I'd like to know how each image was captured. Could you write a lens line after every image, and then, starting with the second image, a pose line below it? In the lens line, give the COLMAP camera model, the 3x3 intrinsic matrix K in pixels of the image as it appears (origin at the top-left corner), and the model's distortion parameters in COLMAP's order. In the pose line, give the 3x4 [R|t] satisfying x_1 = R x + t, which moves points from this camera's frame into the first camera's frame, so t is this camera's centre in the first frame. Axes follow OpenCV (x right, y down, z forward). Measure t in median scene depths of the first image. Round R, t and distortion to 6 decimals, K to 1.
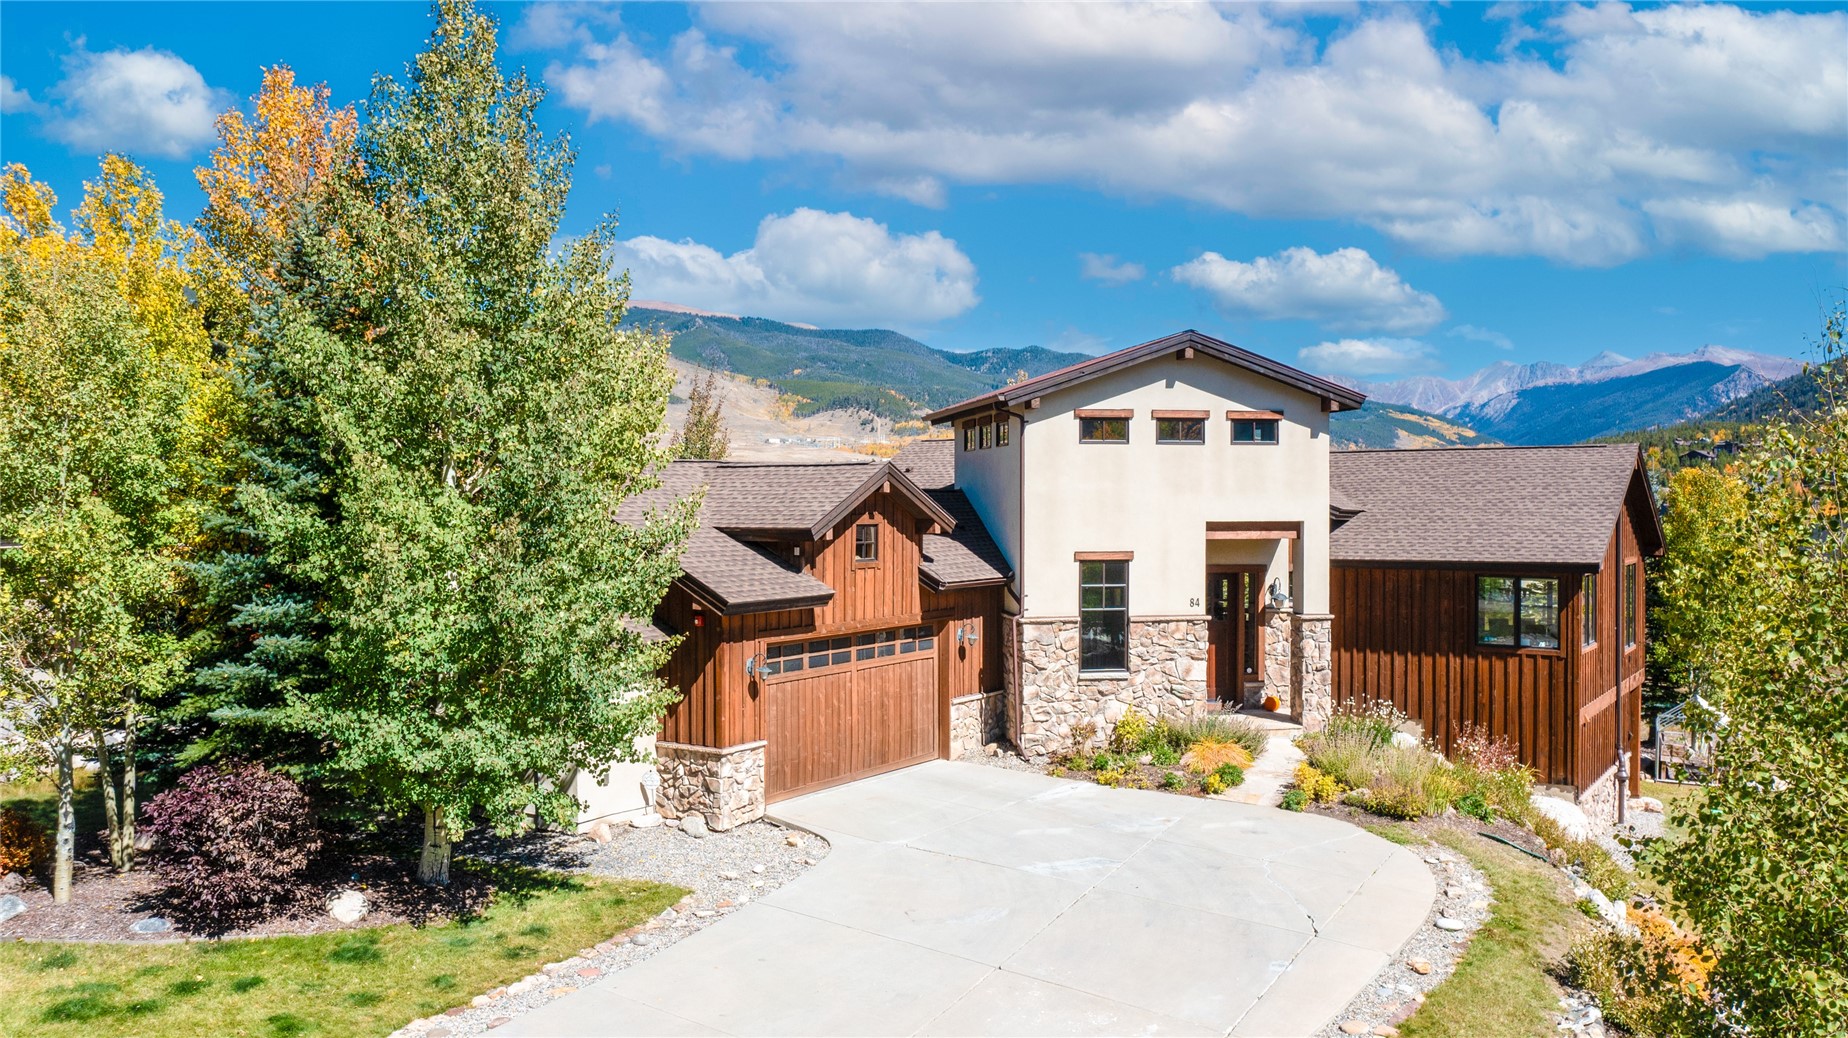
lens RADIAL K [[1468.2, 0, 919.9], [0, 1468.2, 514.8], [0, 0, 1]] dist [-0.006431, 0.005165]
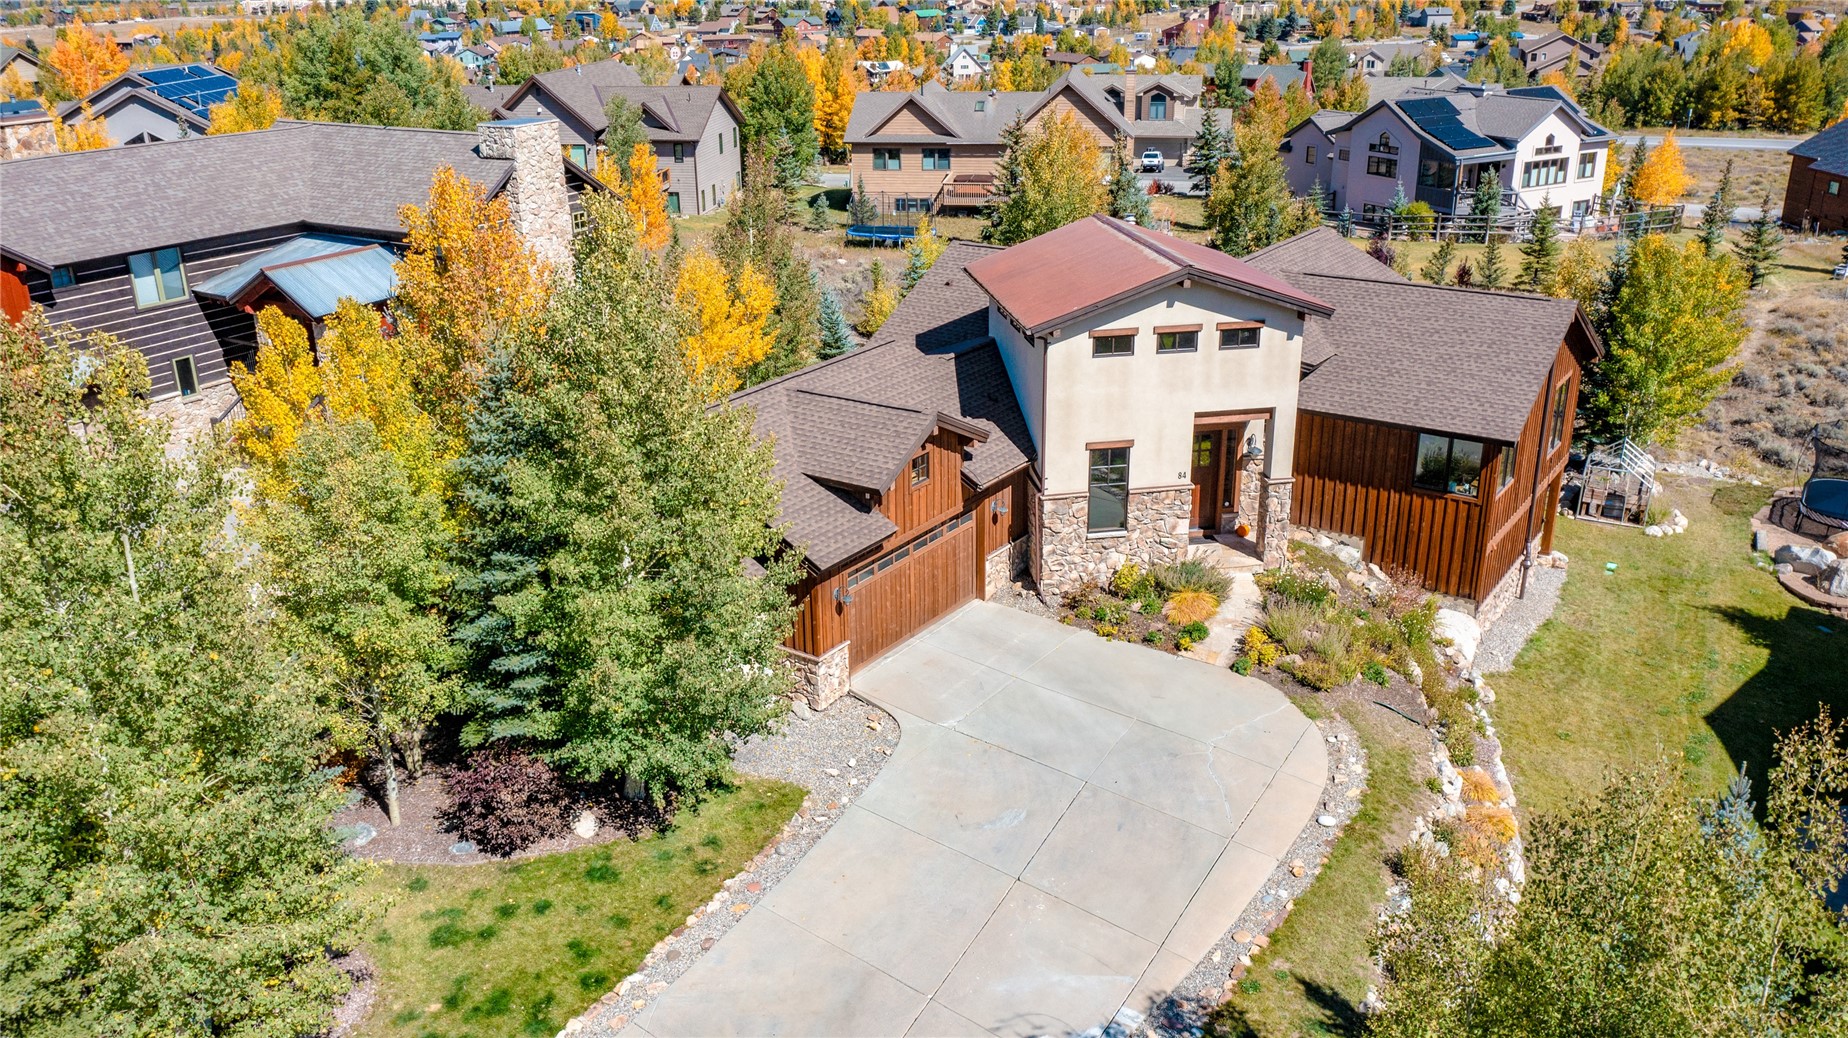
lens RADIAL K [[1468.2, 0, 919.9], [0, 1468.2, 514.8], [0, 0, 1]] dist [-0.006431, 0.005165]
pose [[0.999755, -0.004569, -0.021650, -0.008458], [0.011819, 0.937446, 0.347930, -0.350510], [0.018706, -0.348100, 0.937271, -0.185566]]
